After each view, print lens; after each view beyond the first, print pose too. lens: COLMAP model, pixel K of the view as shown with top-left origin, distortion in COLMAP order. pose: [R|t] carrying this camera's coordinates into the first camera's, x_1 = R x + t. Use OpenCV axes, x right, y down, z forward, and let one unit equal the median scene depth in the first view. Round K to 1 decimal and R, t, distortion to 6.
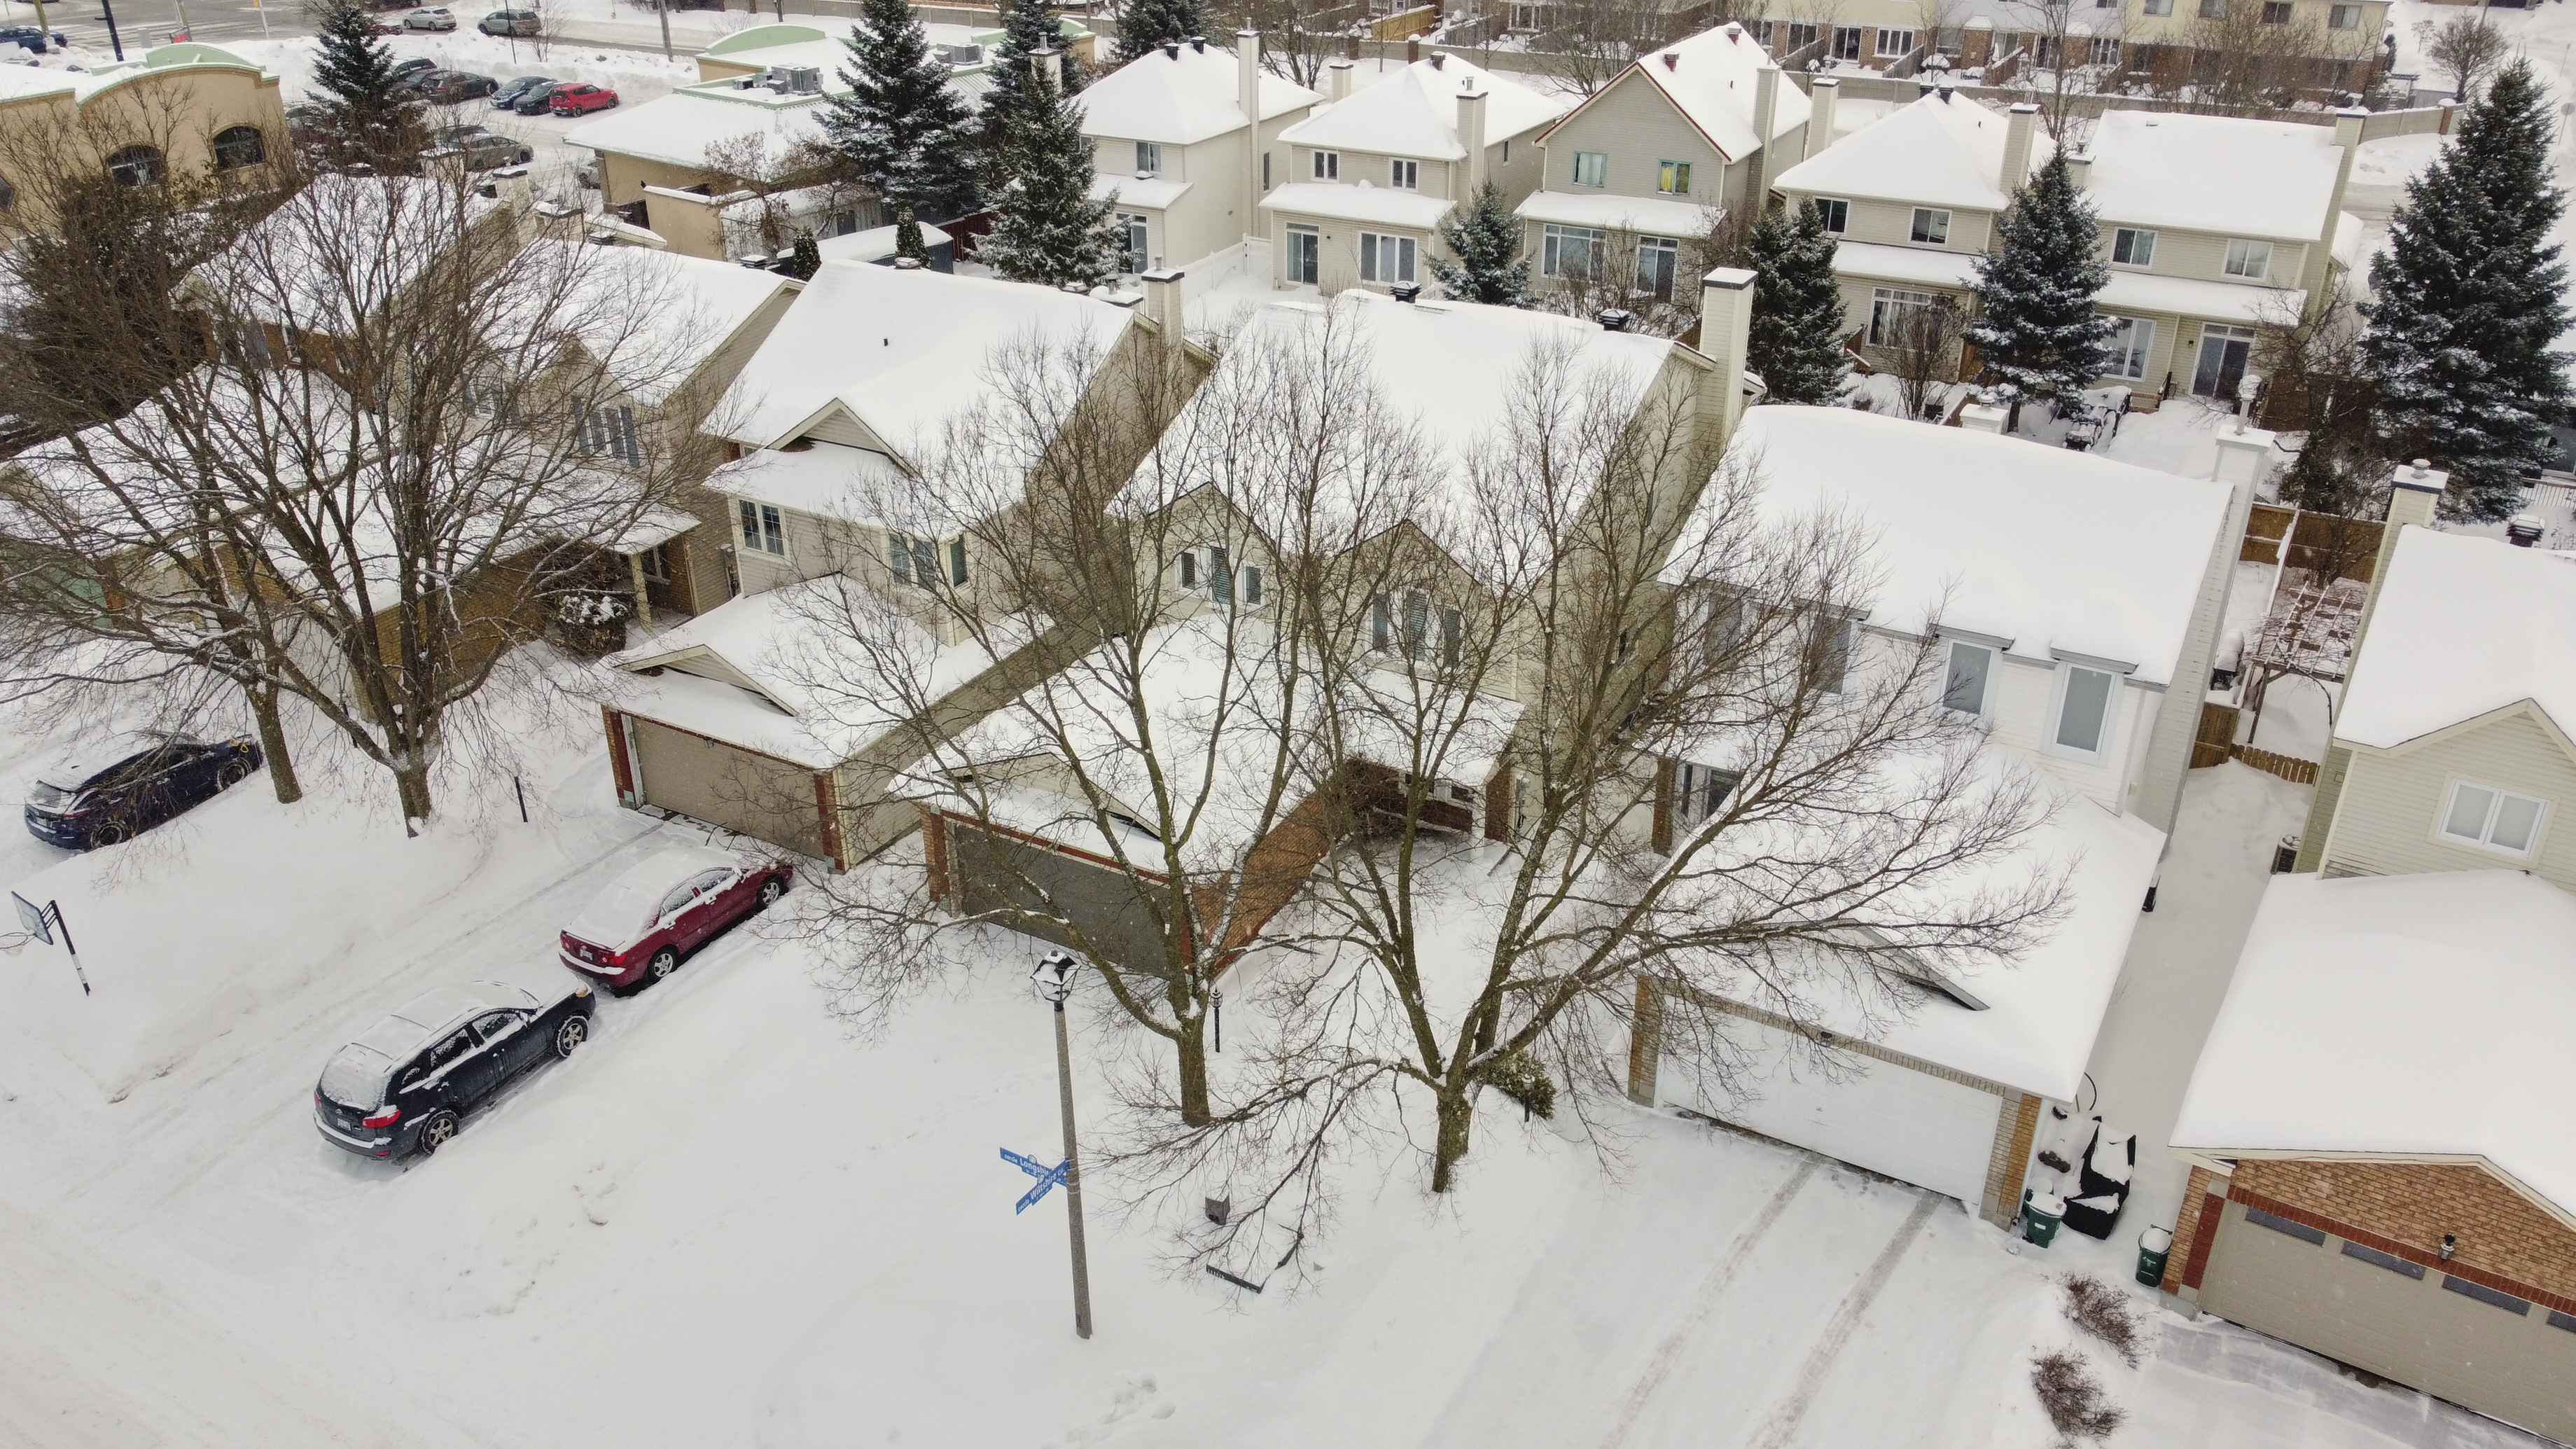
lens RADIAL K [[2056.4, 0, 1288.0], [0, 2056.4, 724.5], [0, 0, 1]] dist [0.011456, 0.000260]
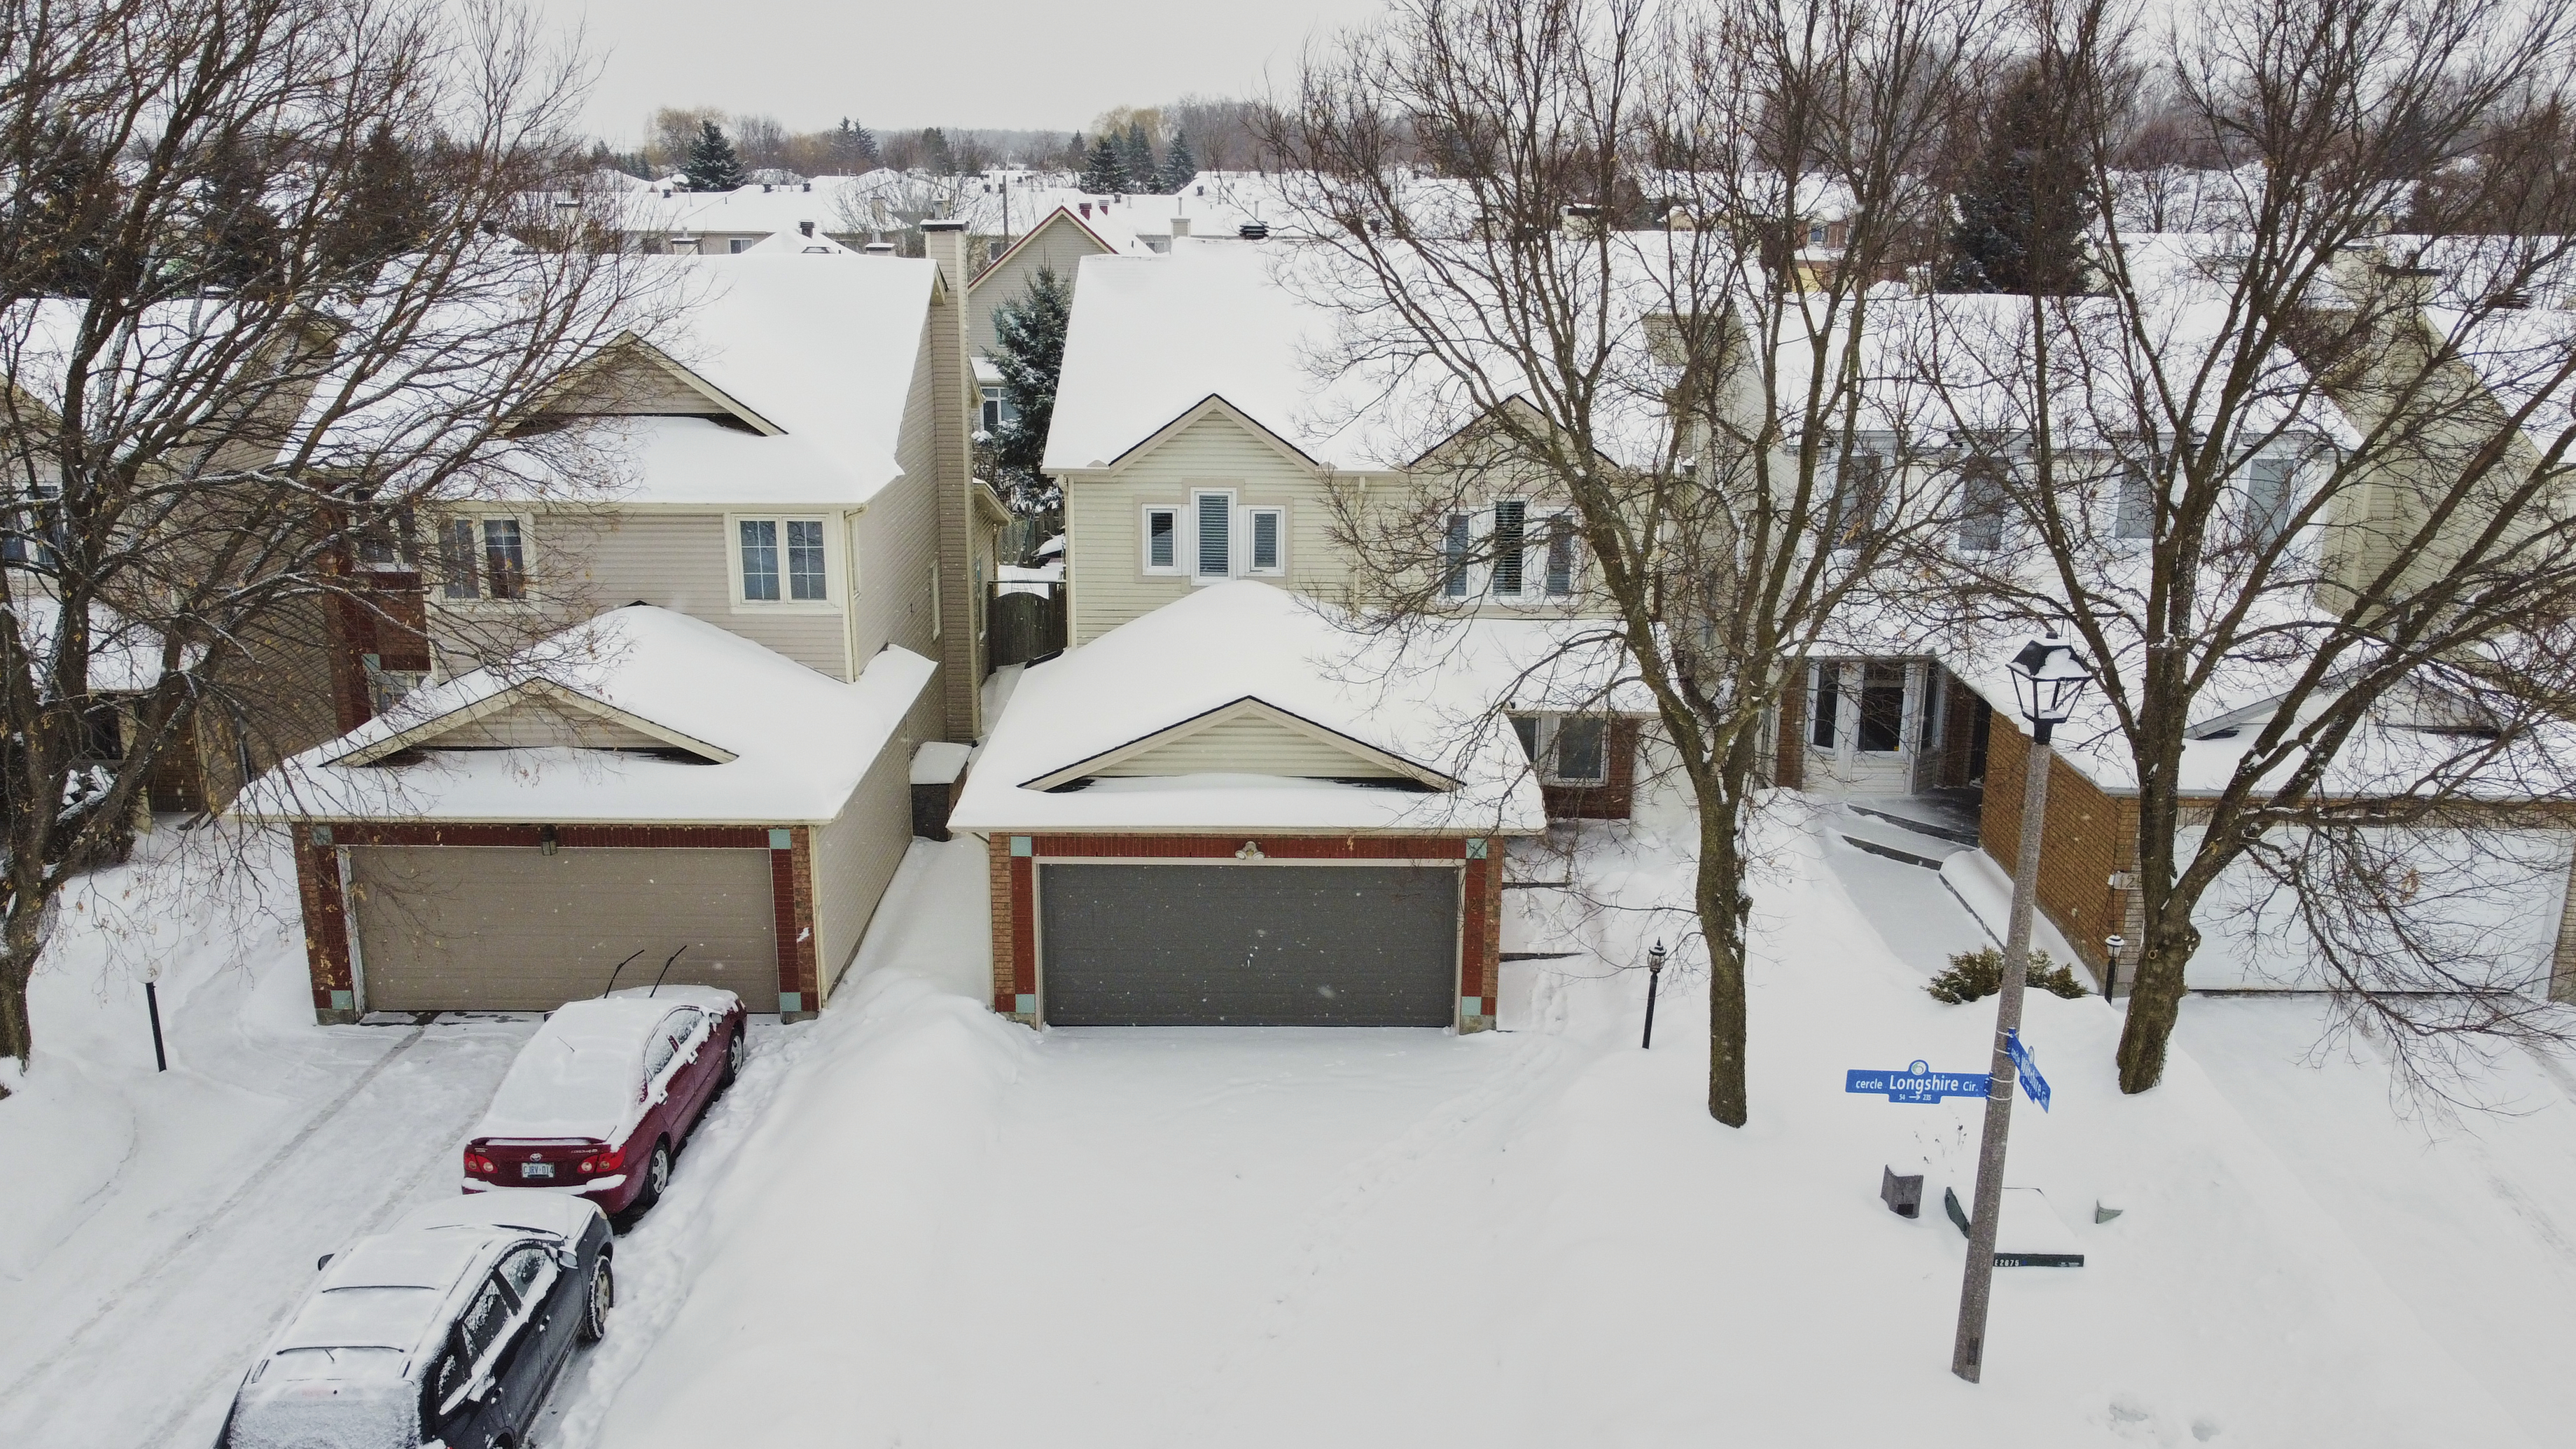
lens RADIAL K [[2056.4, 0, 1288.0], [0, 2056.4, 724.5], [0, 0, 1]] dist [0.011456, 0.000260]
pose [[0.863975, -0.119409, 0.489172, -0.436351], [0.220837, 0.962917, -0.154991, 0.130869], [-0.452525, 0.241935, 0.858306, 0.427964]]
